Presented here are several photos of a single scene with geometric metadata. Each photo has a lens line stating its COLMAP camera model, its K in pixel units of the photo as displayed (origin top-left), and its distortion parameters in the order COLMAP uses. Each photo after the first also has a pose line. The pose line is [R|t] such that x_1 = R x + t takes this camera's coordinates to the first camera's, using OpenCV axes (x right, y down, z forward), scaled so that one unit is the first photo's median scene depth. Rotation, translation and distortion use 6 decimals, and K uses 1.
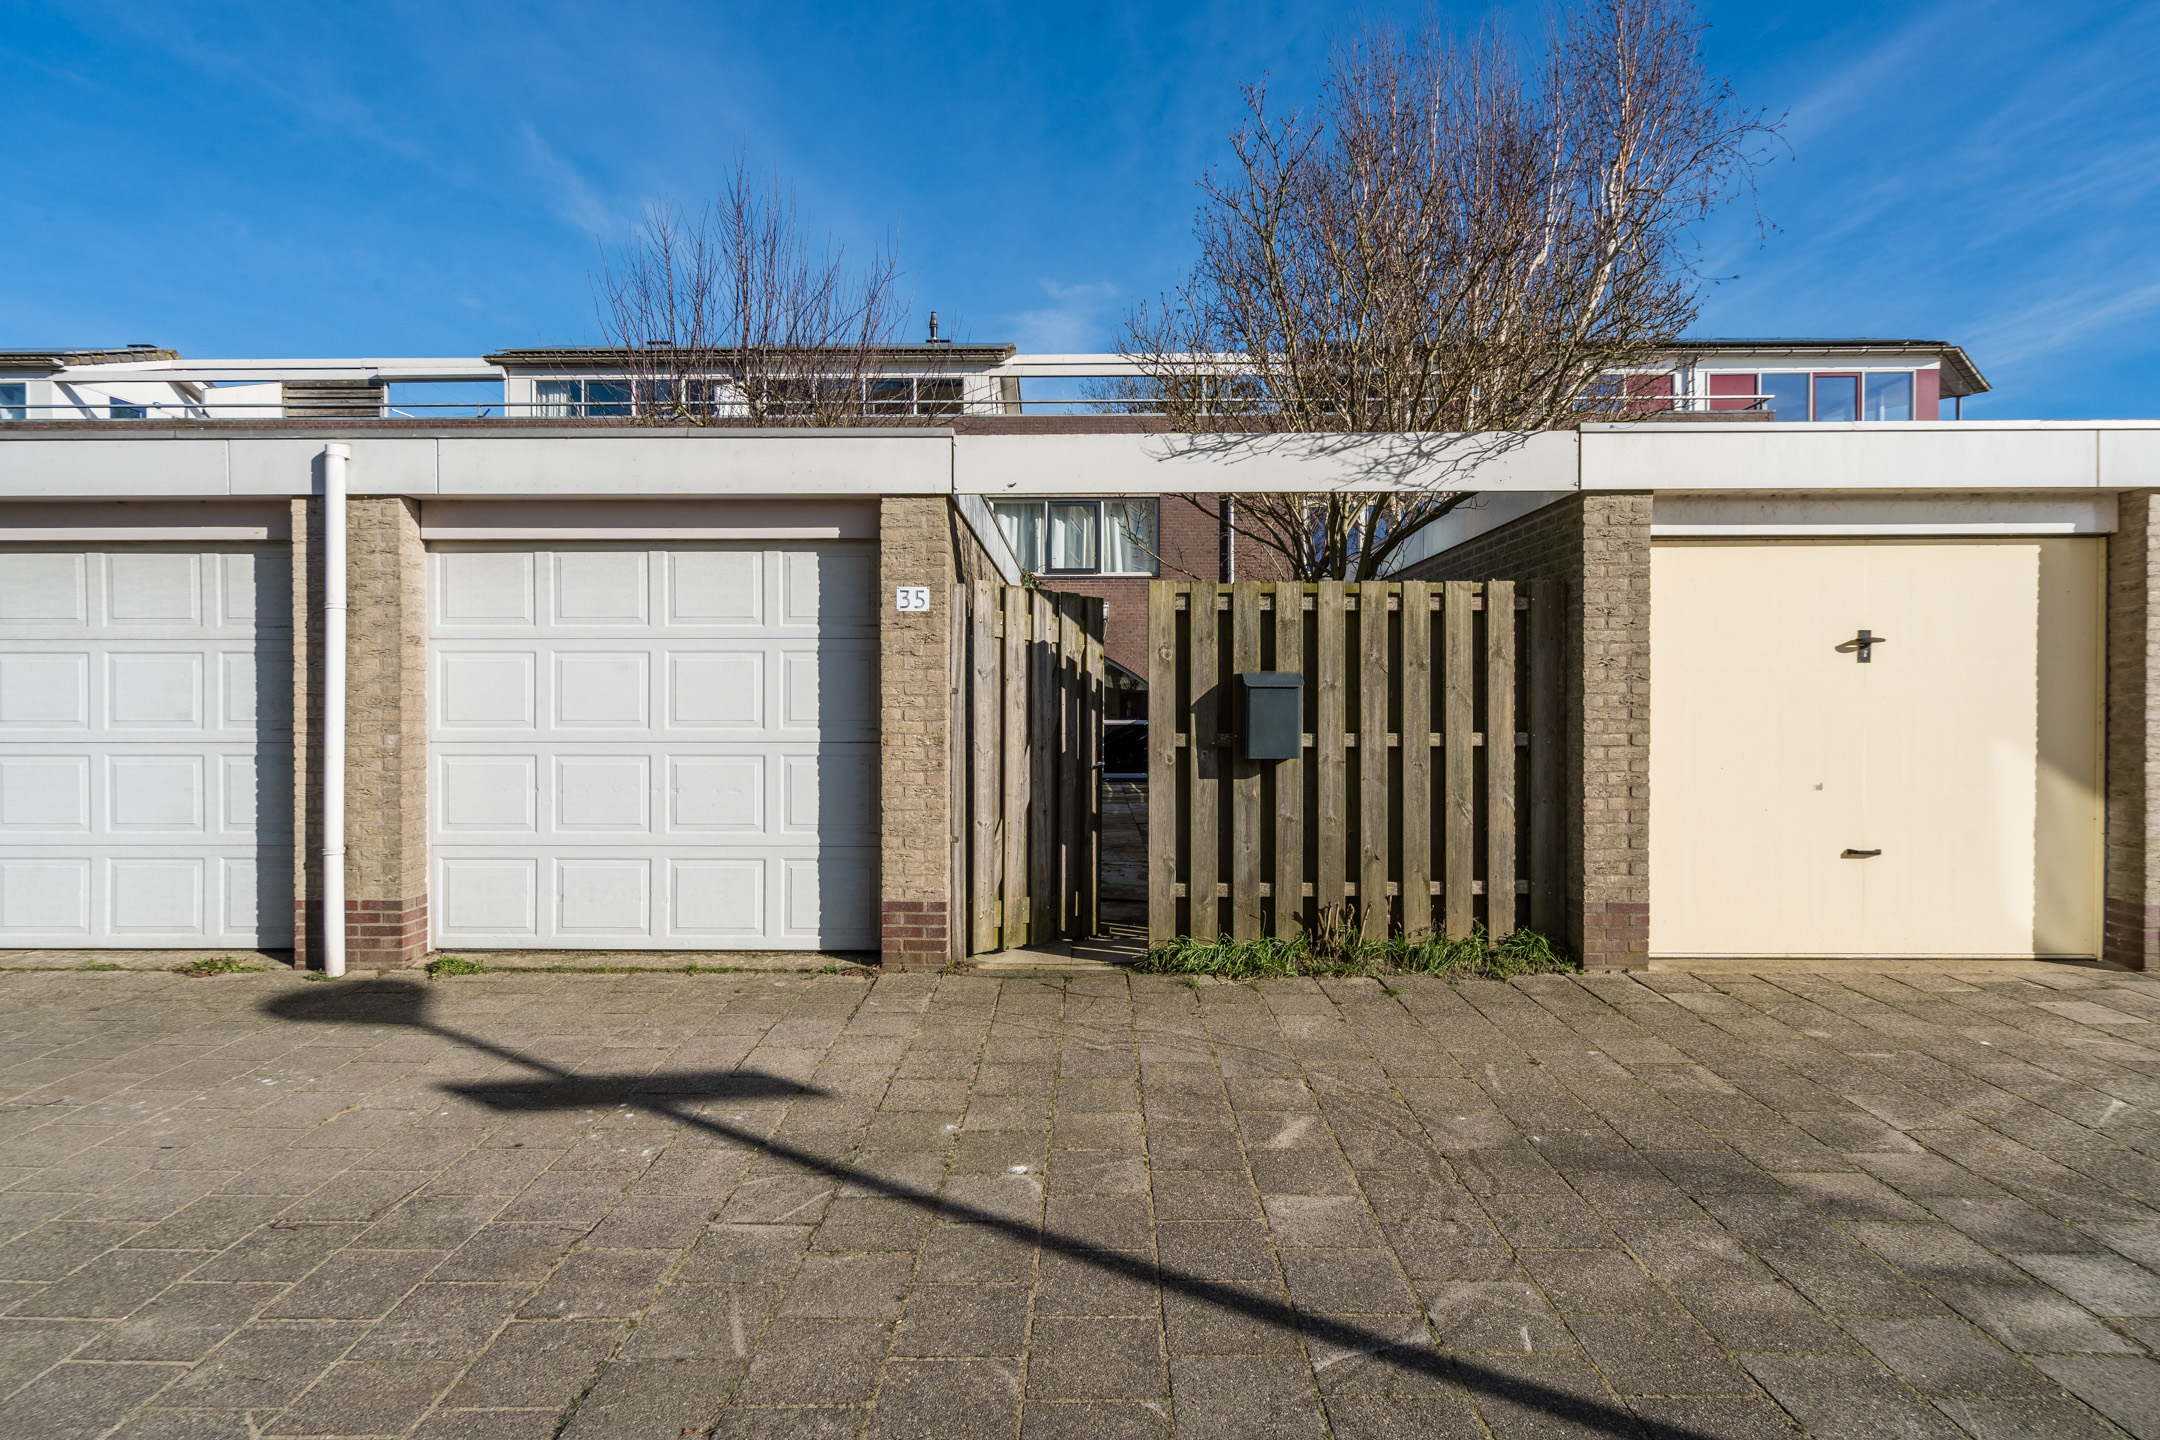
lens RADIAL K [[1098.4, 0, 1059.2], [0, 1098.4, 710.1], [0, 0, 1]] dist [0.001537, 0.001224]
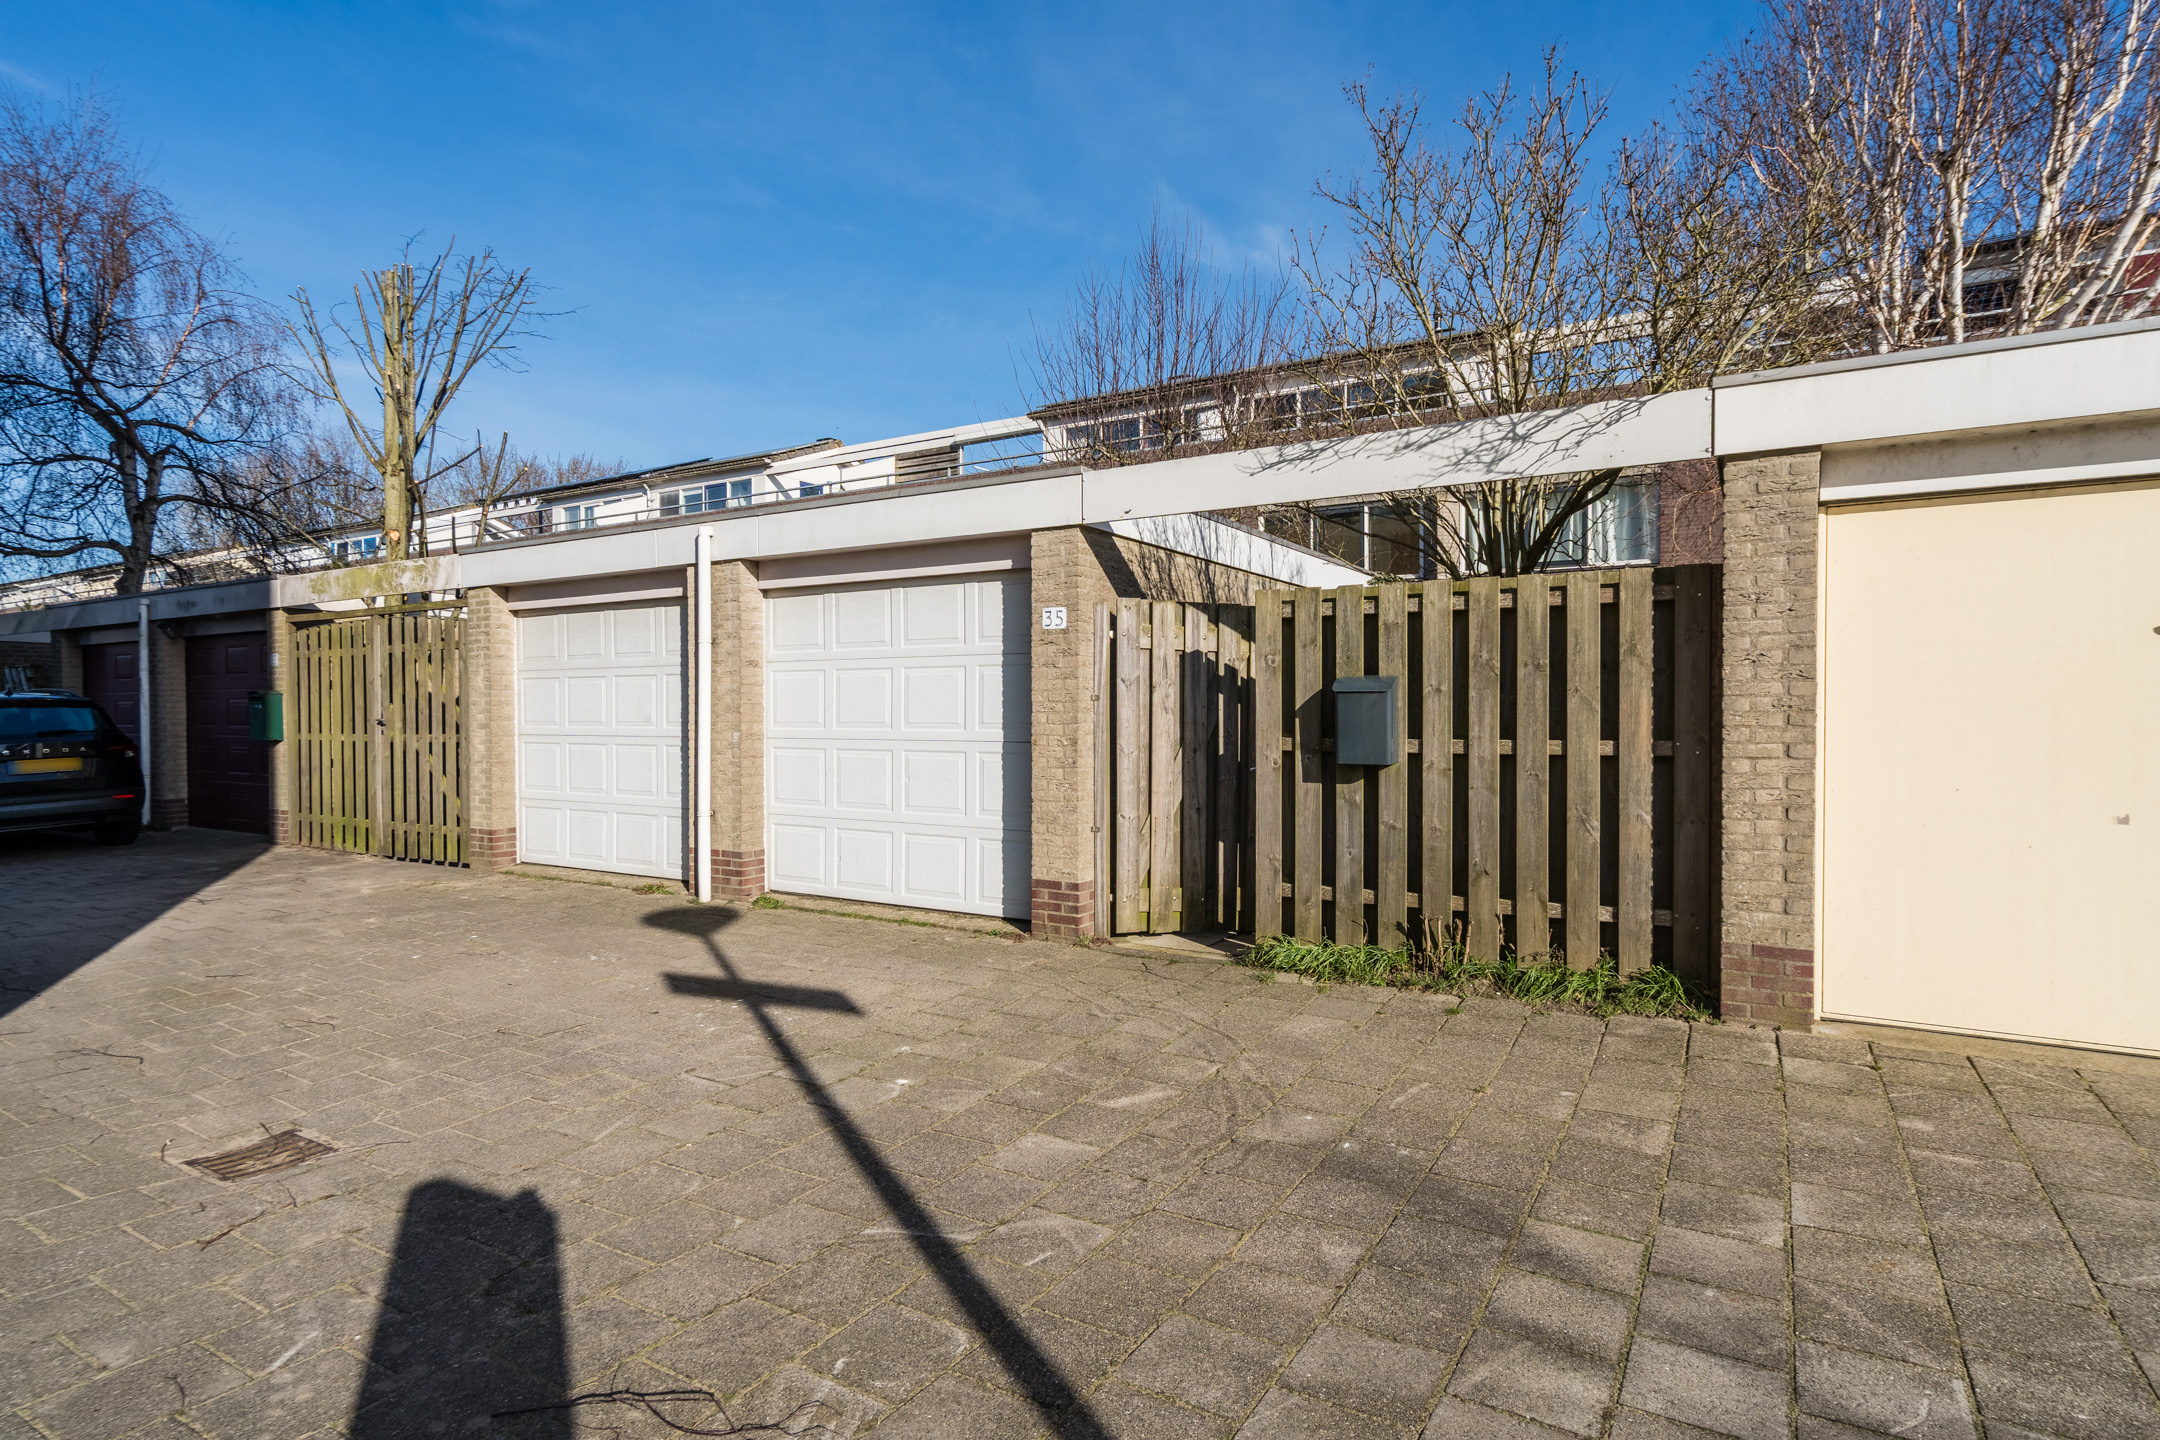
lens RADIAL K [[1098.4, 0, 1064.7], [0, 1098.4, 722.1], [0, 0, 1]] dist [0.001537, 0.001224]
pose [[0.864628, 0.003992, -0.502397, 0.449453], [-0.000759, 0.999978, 0.006640, 0.000210], [0.502412, -0.005360, 0.864612, 0.008973]]
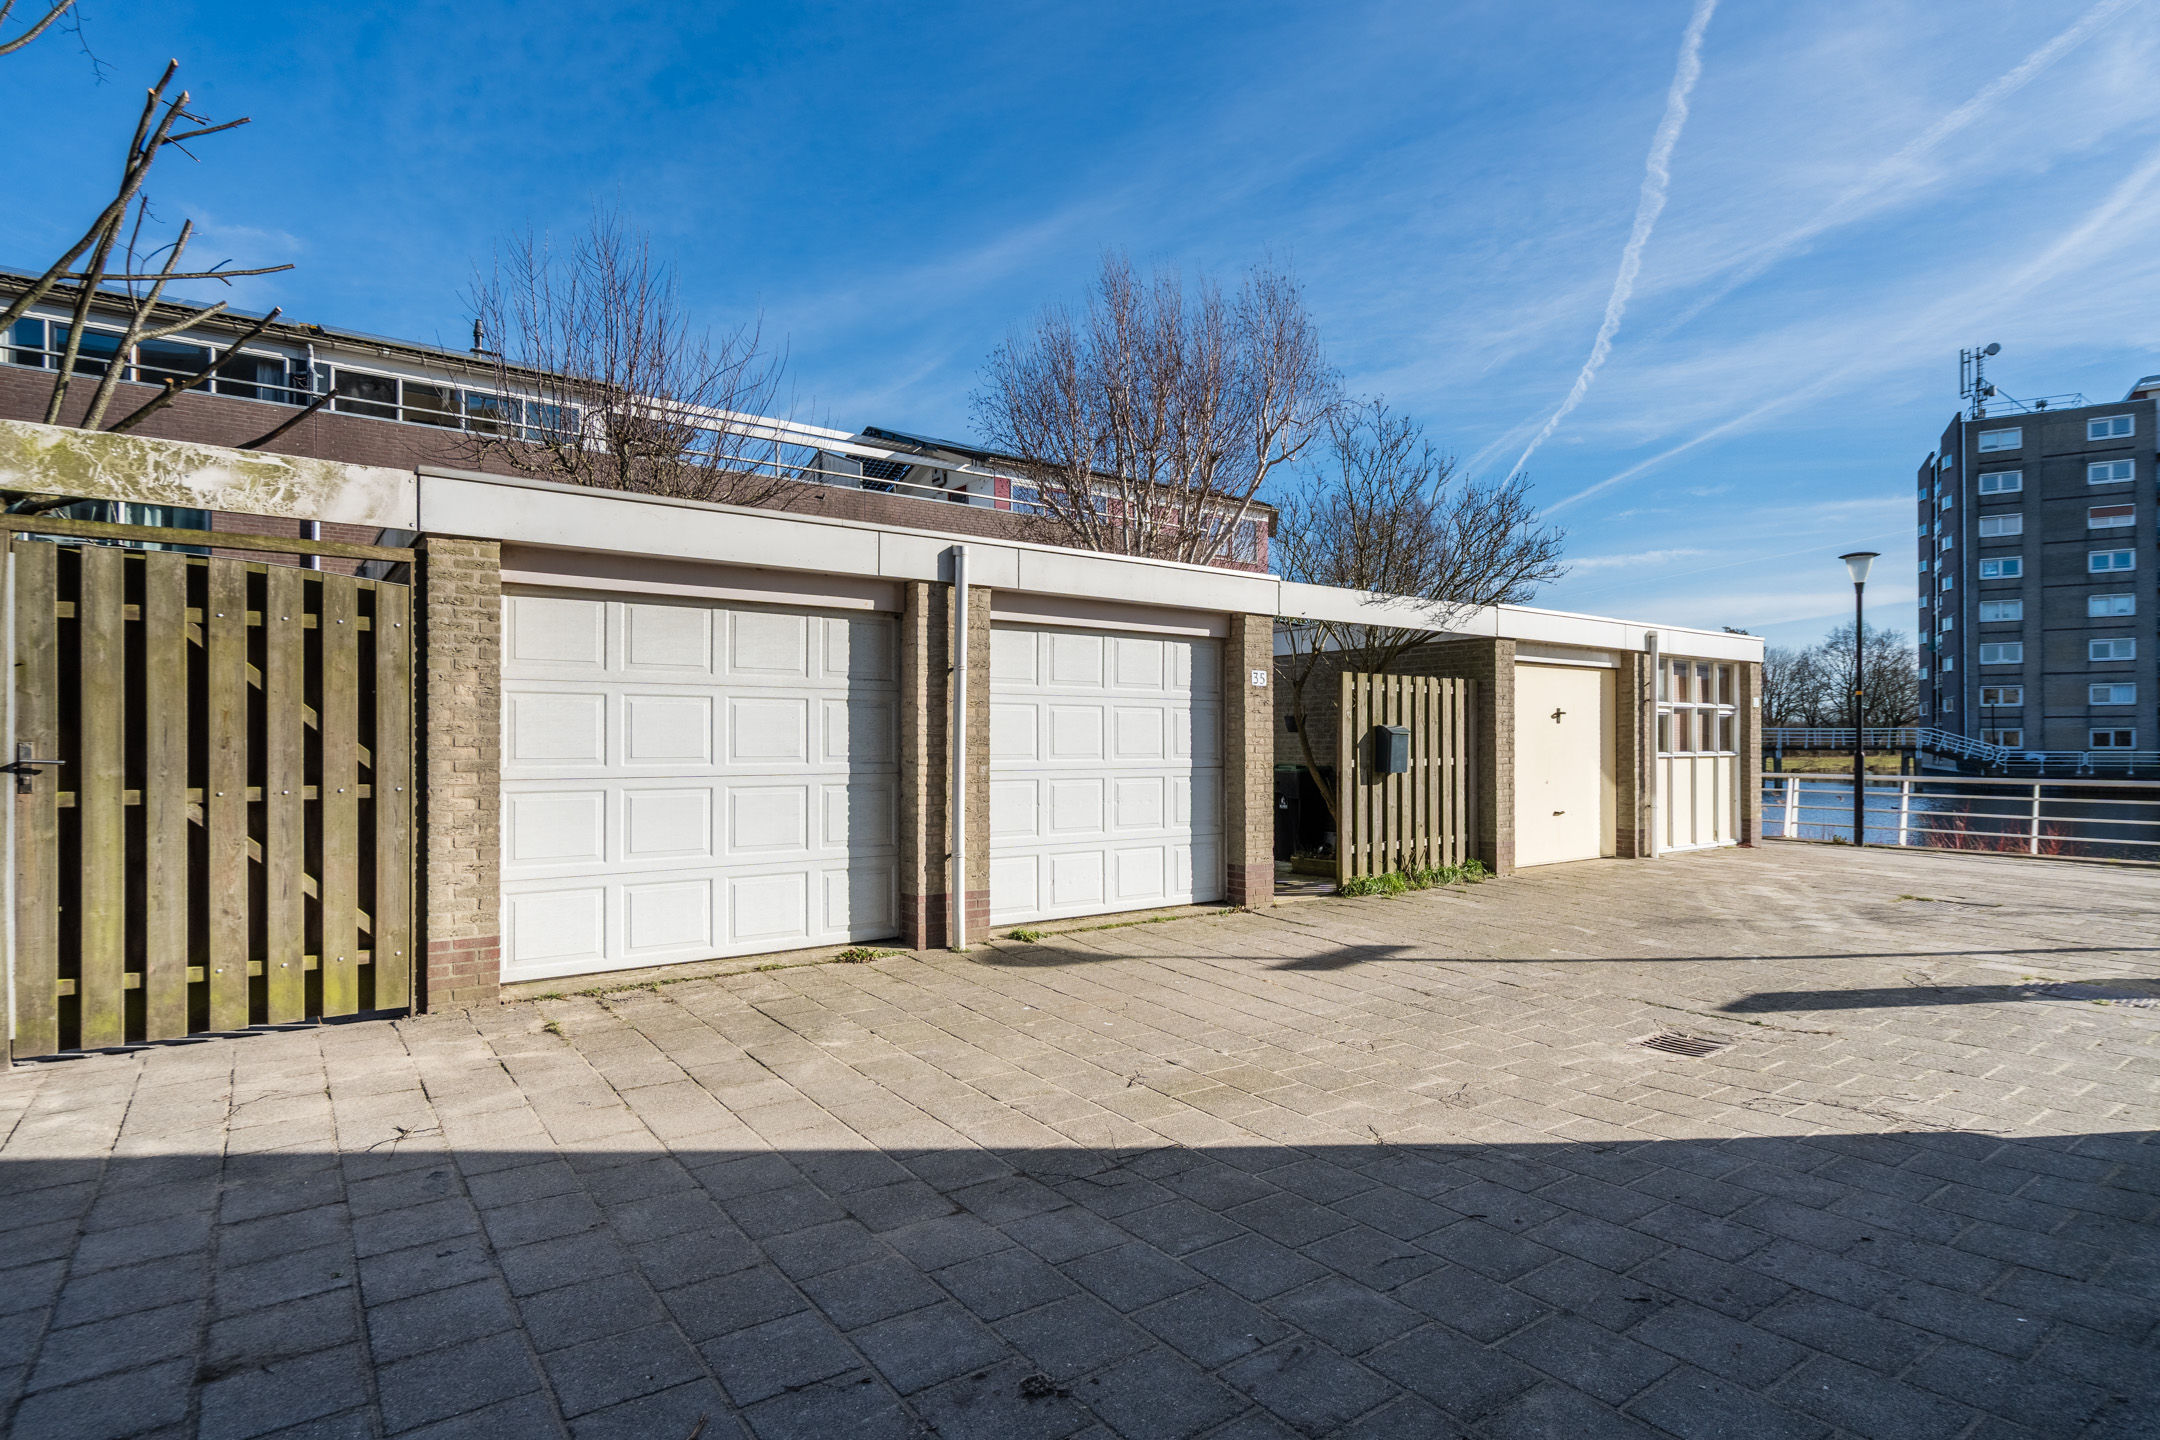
lens RADIAL K [[1098.4, 0, 1026.7], [0, 1098.4, 747.0], [0, 0, 1]] dist [0.001537, 0.001224]
pose [[0.806593, -0.001370, 0.591105, -1.352639], [0.003452, 0.999991, -0.002392, 0.003376], [-0.591097, 0.003970, 0.806591, -0.105991]]
